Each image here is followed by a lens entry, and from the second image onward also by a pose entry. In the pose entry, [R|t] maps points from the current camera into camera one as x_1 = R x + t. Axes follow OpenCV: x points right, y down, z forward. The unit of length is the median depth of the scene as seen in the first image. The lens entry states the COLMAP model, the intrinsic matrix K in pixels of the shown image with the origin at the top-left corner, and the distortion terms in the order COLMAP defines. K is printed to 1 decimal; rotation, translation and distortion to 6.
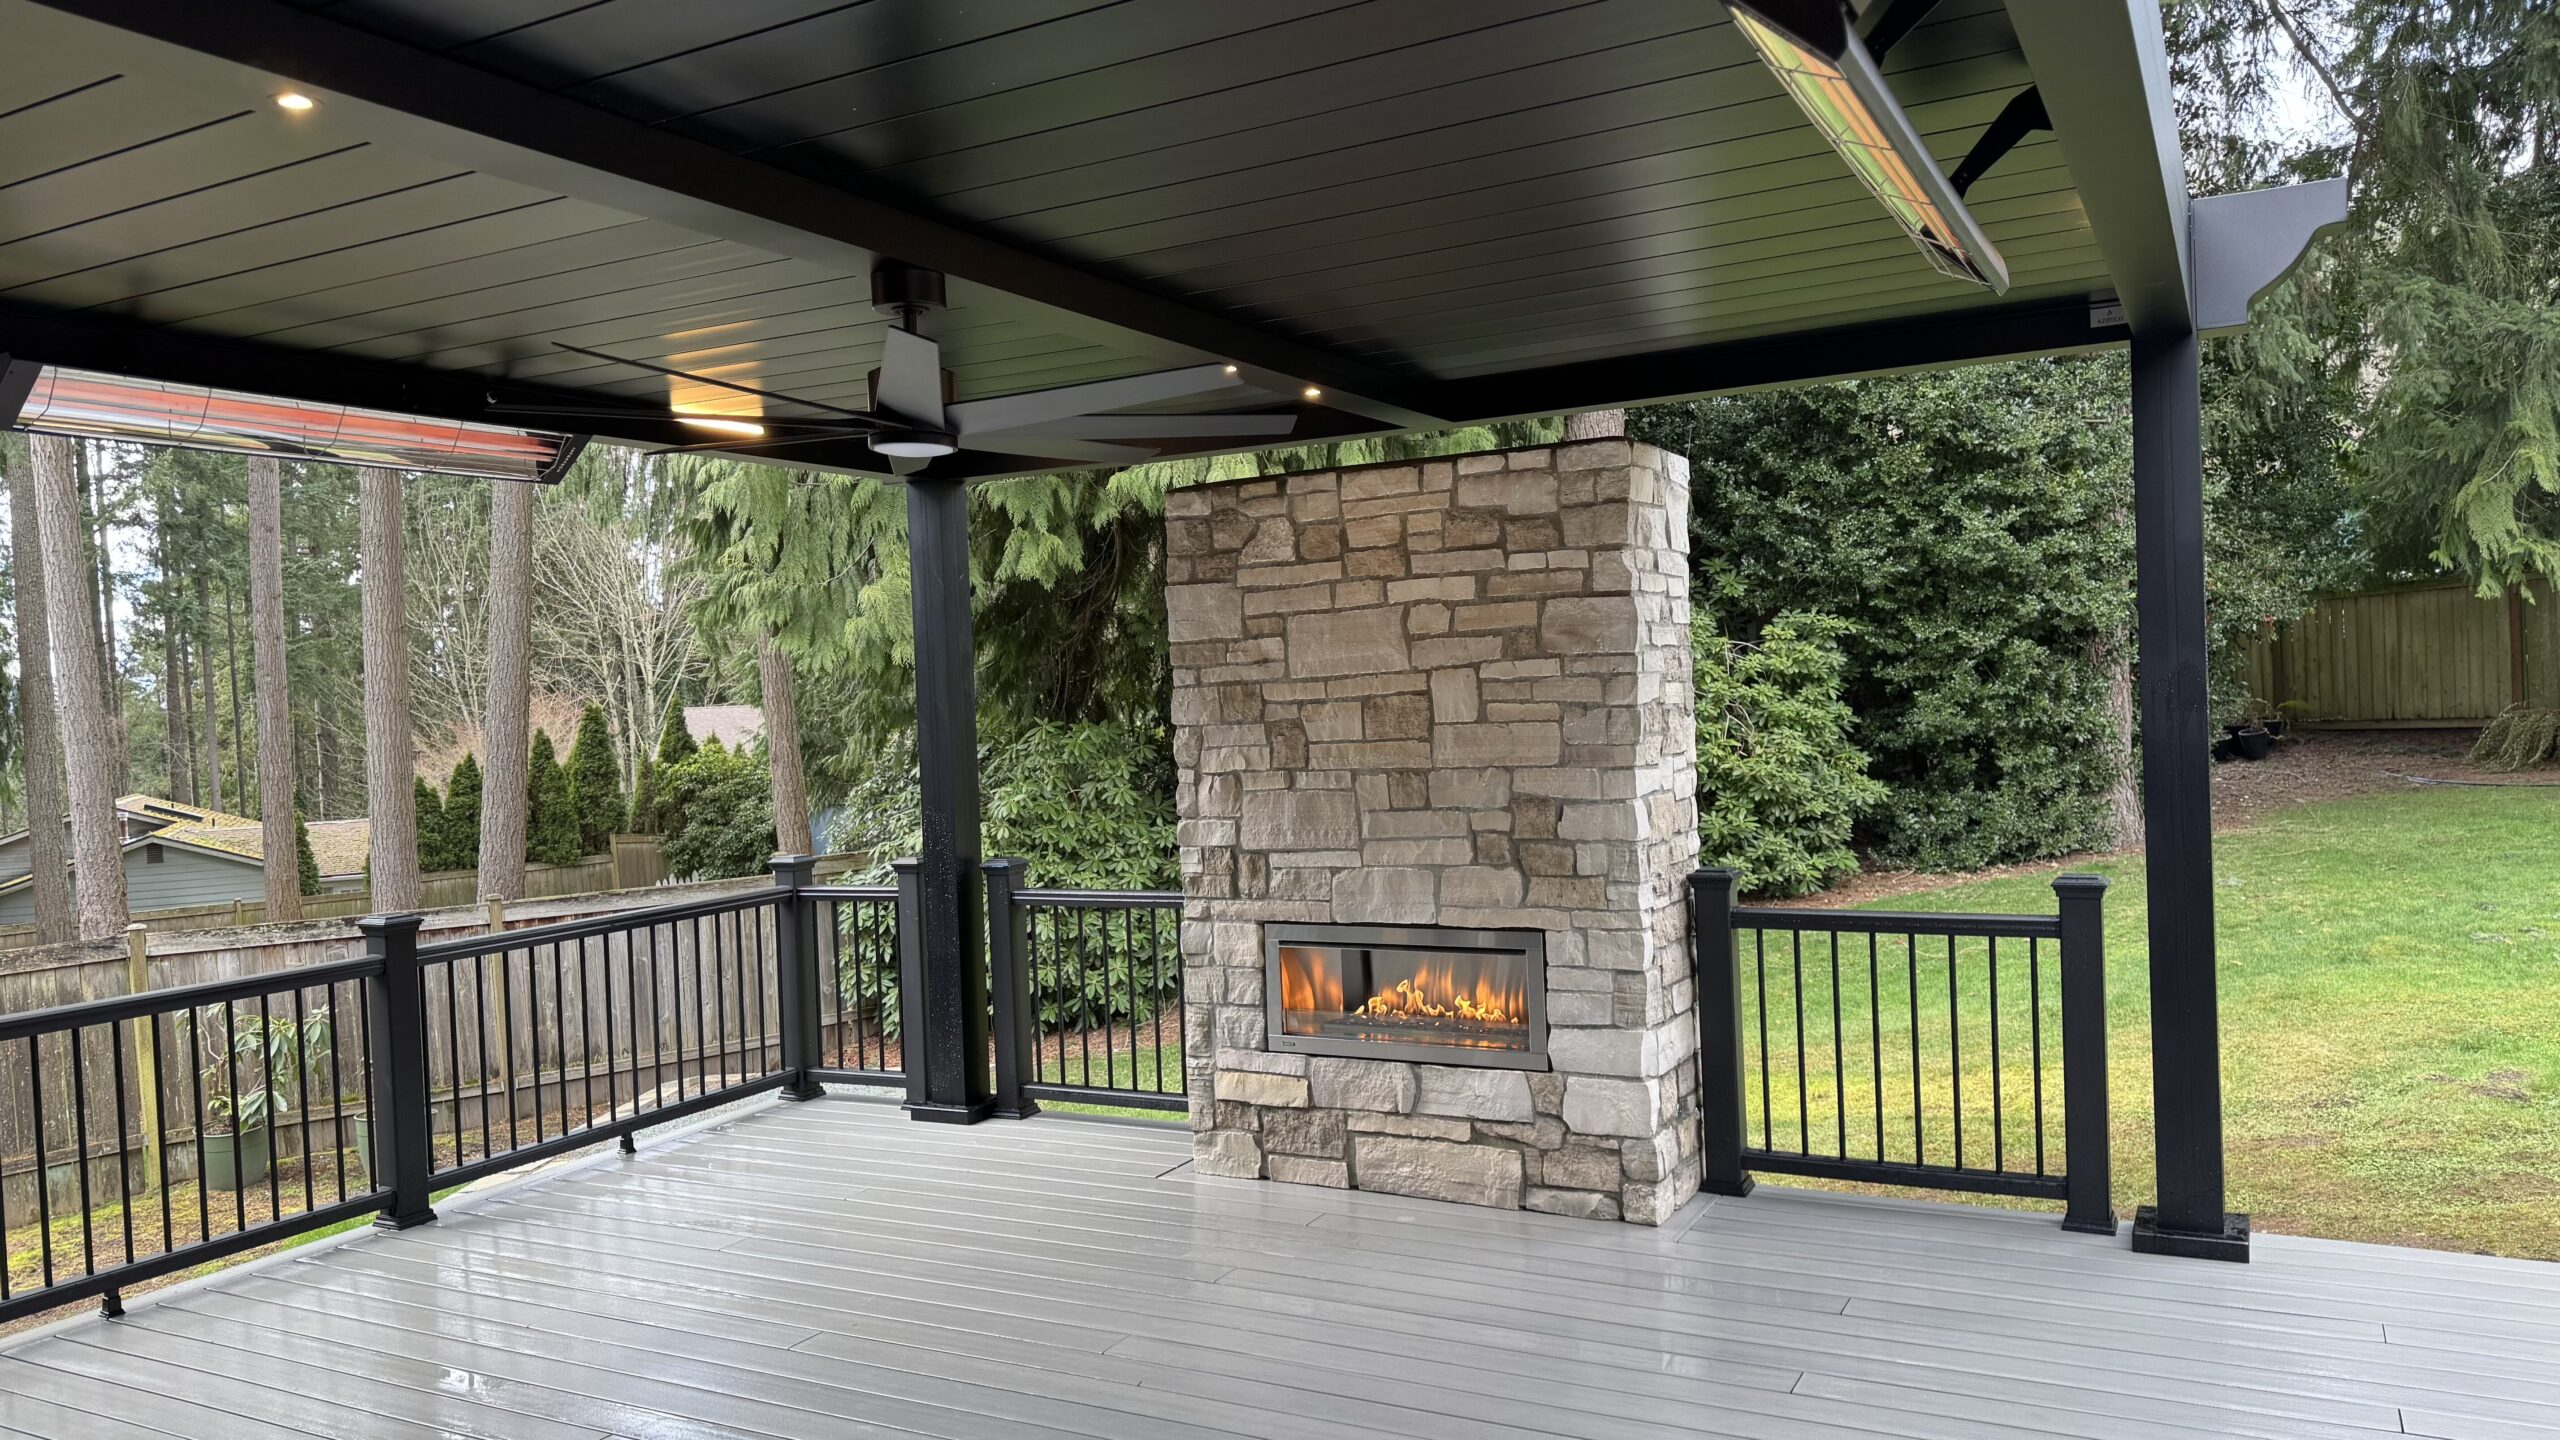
lens RADIAL K [[1788.6, 0, 1278.2], [0, 1788.6, 731.8], [0, 0, 1]] dist [0.129845, -0.177088]
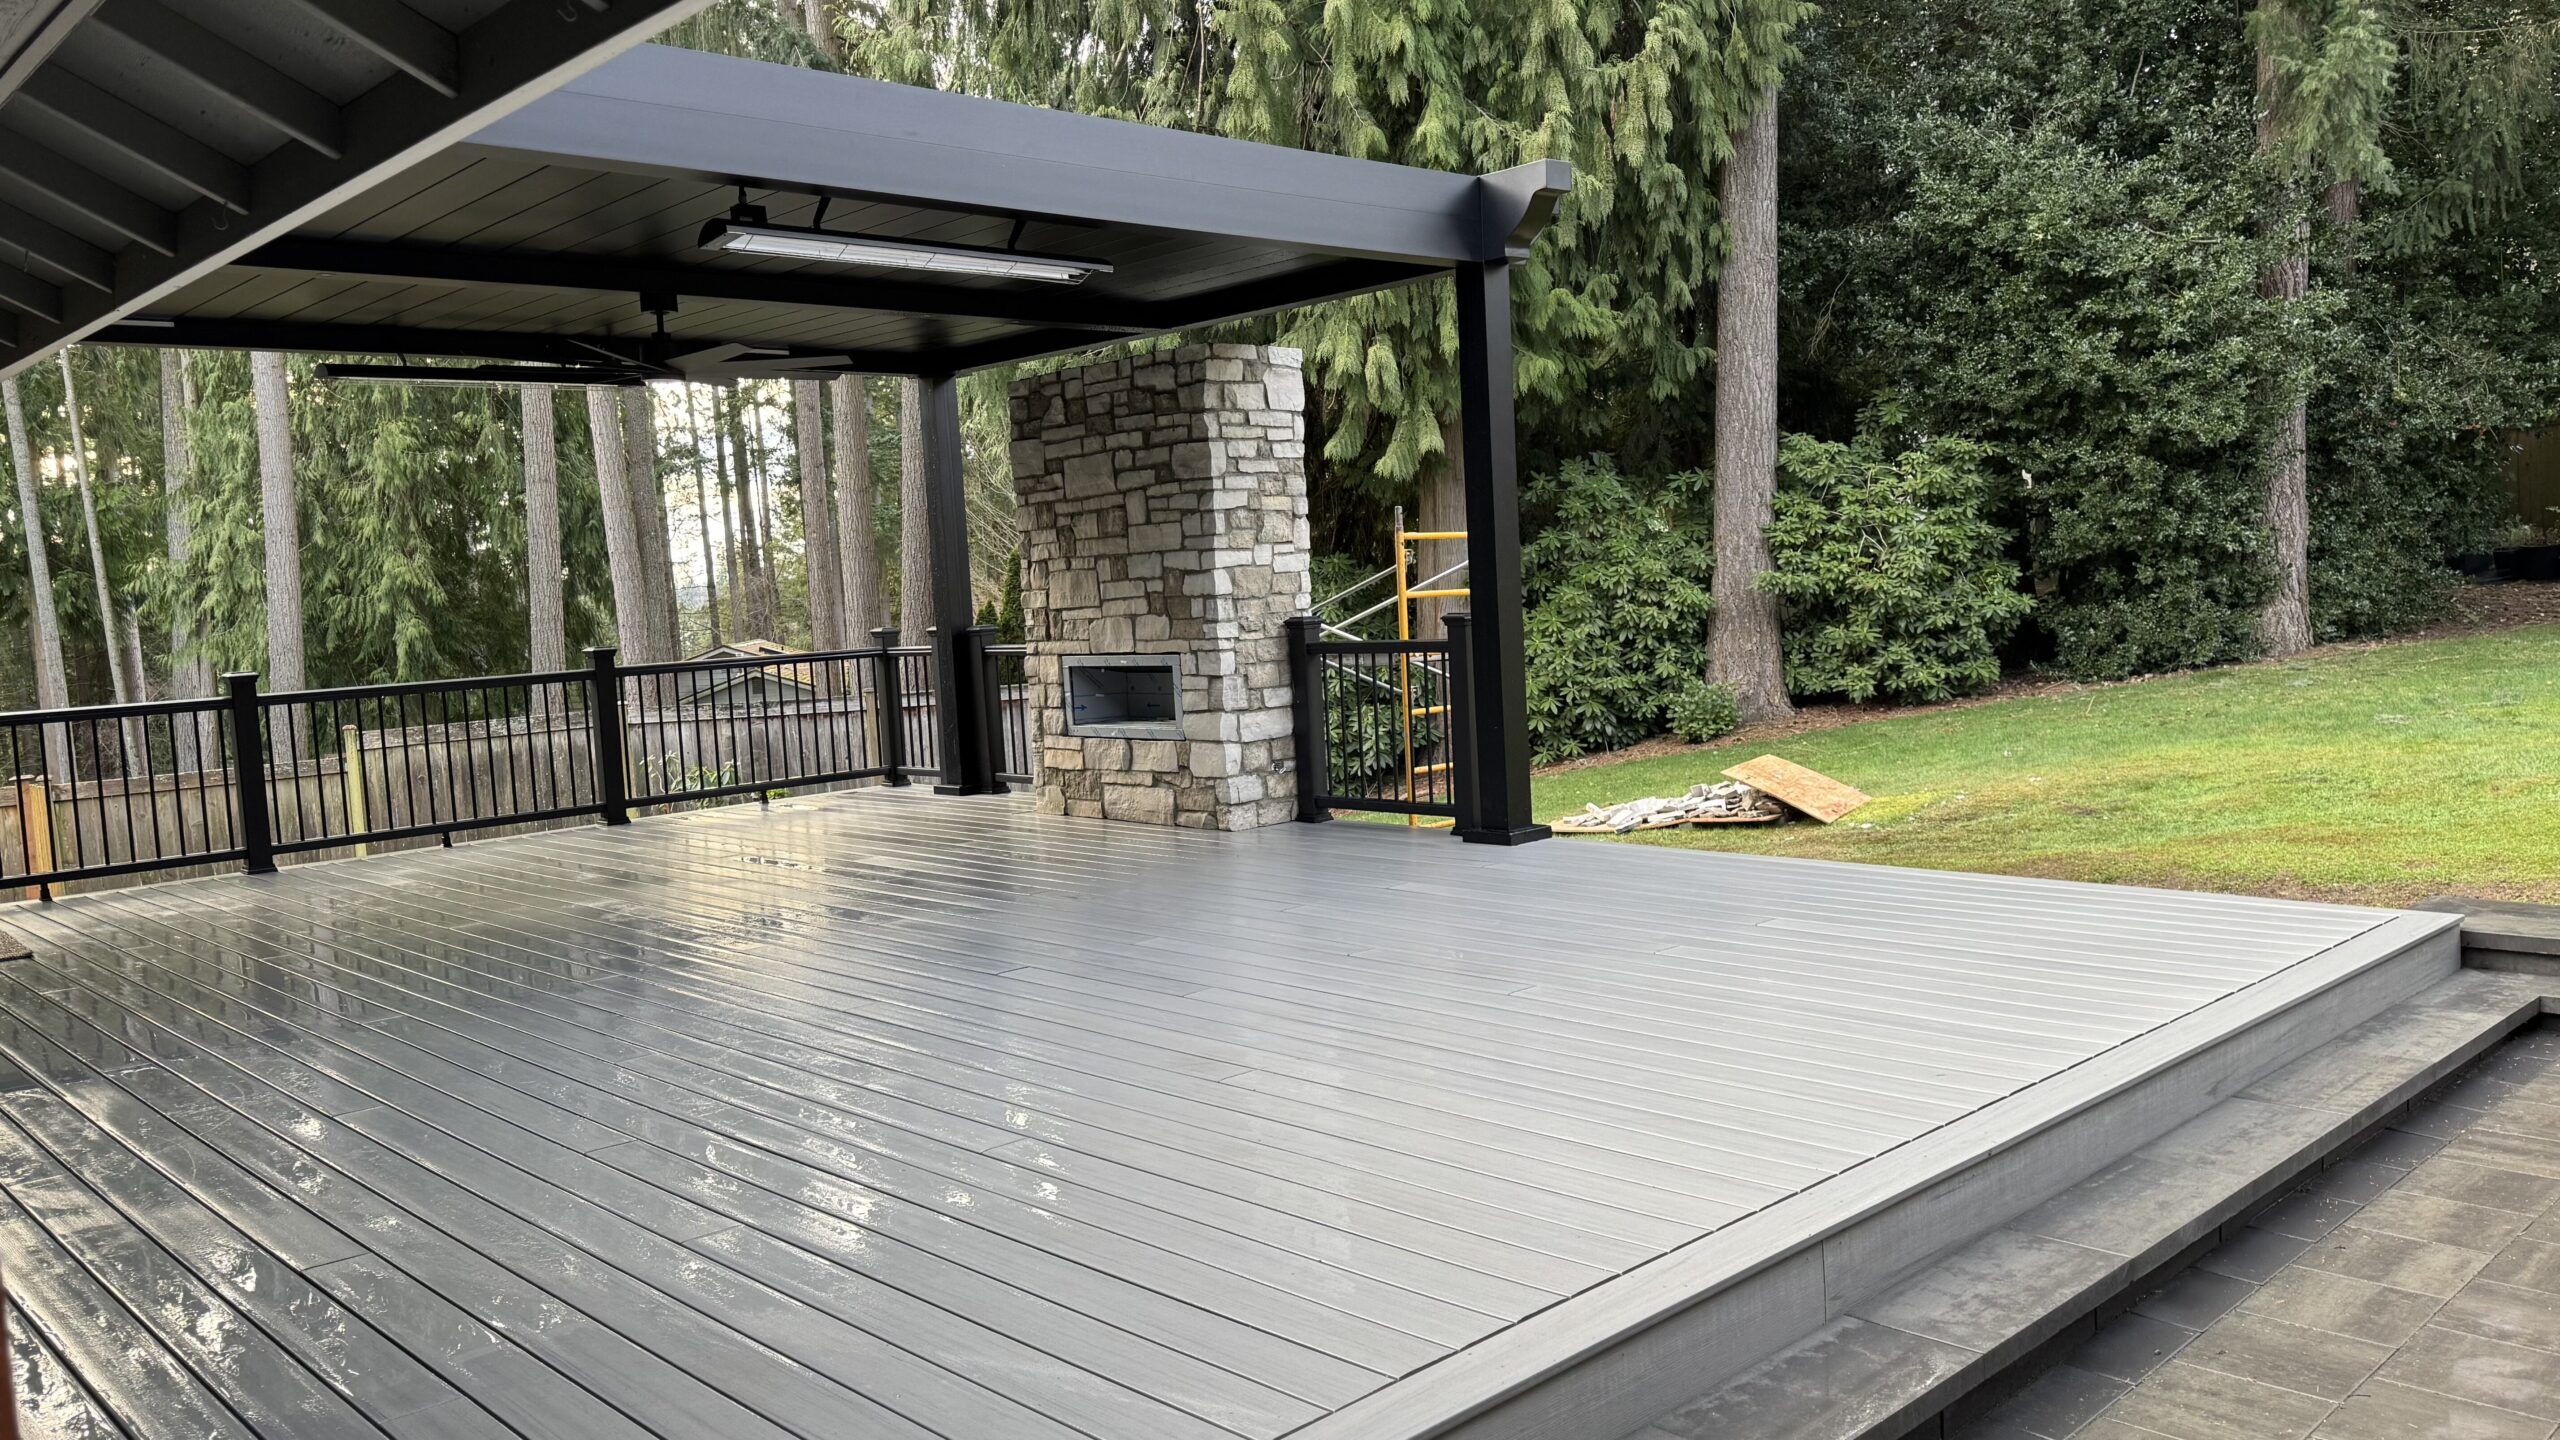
lens RADIAL K [[1921.9, 0, 1283.7], [0, 1921.9, 737.3], [0, 0, 1]] dist [0.138743, -0.218796]
pose [[0.947378, 0.016012, -0.319715, 0.736233], [0.008262, 0.997192, 0.074425, 0.054593], [0.320009, -0.073150, 0.944586, -0.562553]]
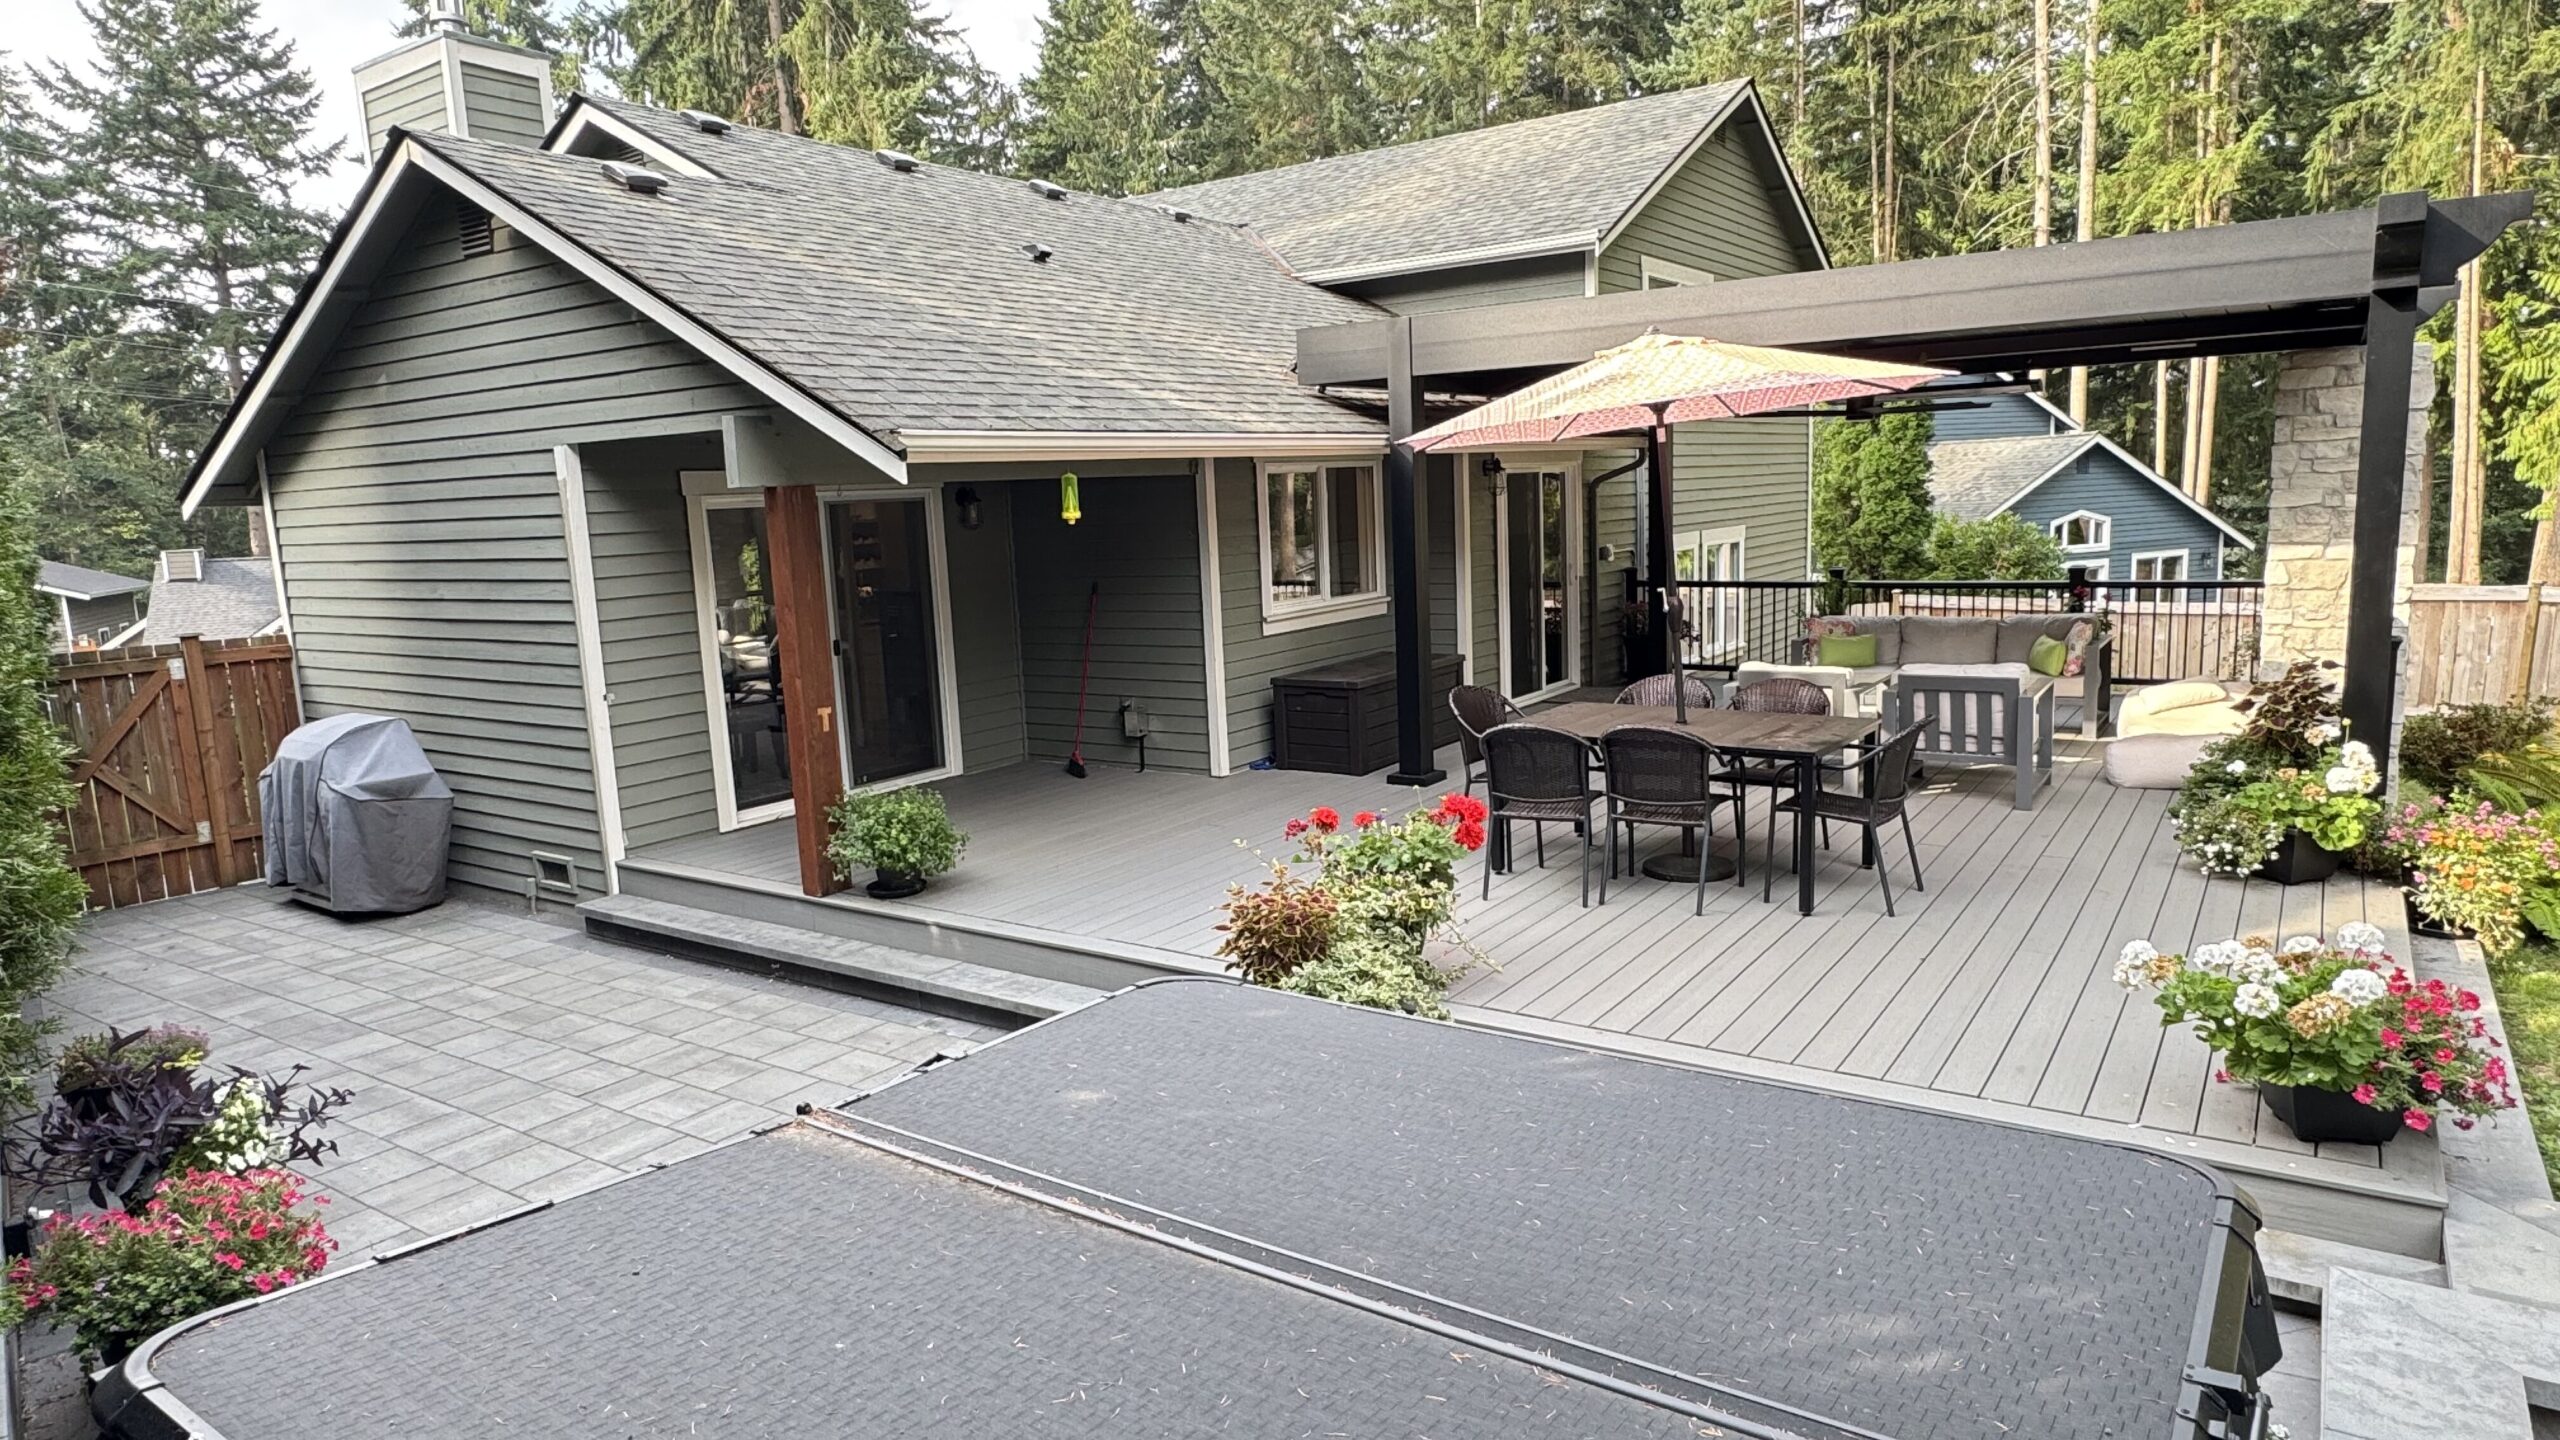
lens RADIAL K [[1481.2, 0, 1280.0], [0, 1481.2, 720.0], [0, 0, 1]] dist [-0.006054, -0.001056]
pose [[-0.103465, 0.199892, -0.974340, 1.591982], [0.025800, 0.979807, 0.198274, -0.111987], [0.994298, -0.004623, -0.106533, 0.167988]]
